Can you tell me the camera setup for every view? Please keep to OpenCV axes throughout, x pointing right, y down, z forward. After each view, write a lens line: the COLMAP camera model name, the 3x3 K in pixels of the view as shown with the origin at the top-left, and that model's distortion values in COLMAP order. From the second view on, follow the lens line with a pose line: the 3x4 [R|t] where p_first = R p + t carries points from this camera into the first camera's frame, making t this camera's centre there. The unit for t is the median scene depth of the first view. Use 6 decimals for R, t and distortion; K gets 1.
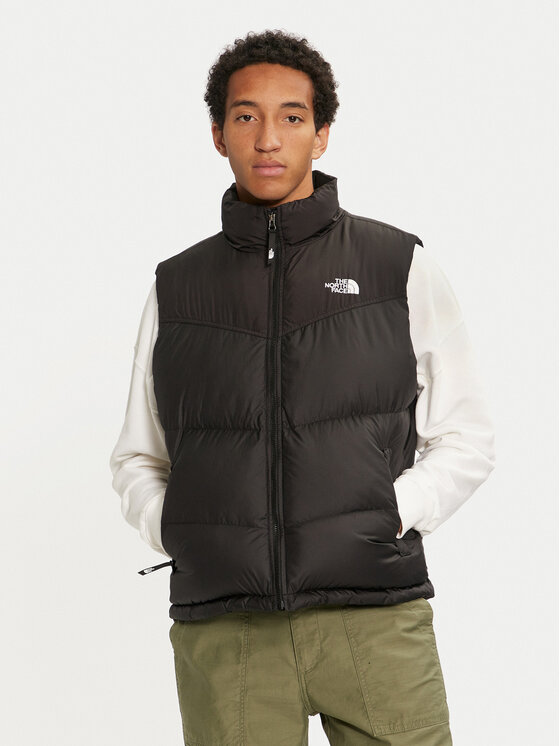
lens RADIAL K [[1473.9, 0, 280.0], [0, 1473.9, 373.0], [0, 0, 1]] dist [-1.382724, -0.024988]
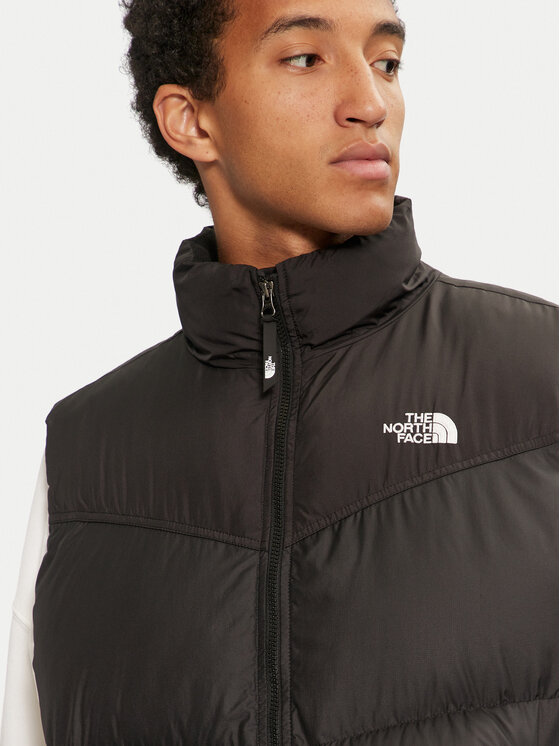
lens RADIAL K [[1891.0, 0, 280.0], [0, 1891.0, 373.0], [0, 0, 1]] dist [0.021501, -6.213497]
pose [[0.994373, -0.053498, -0.091432, 0.053843], [0.043716, 0.993422, -0.105834, -0.015635], [0.096492, 0.101242, 0.990171, 0.405198]]
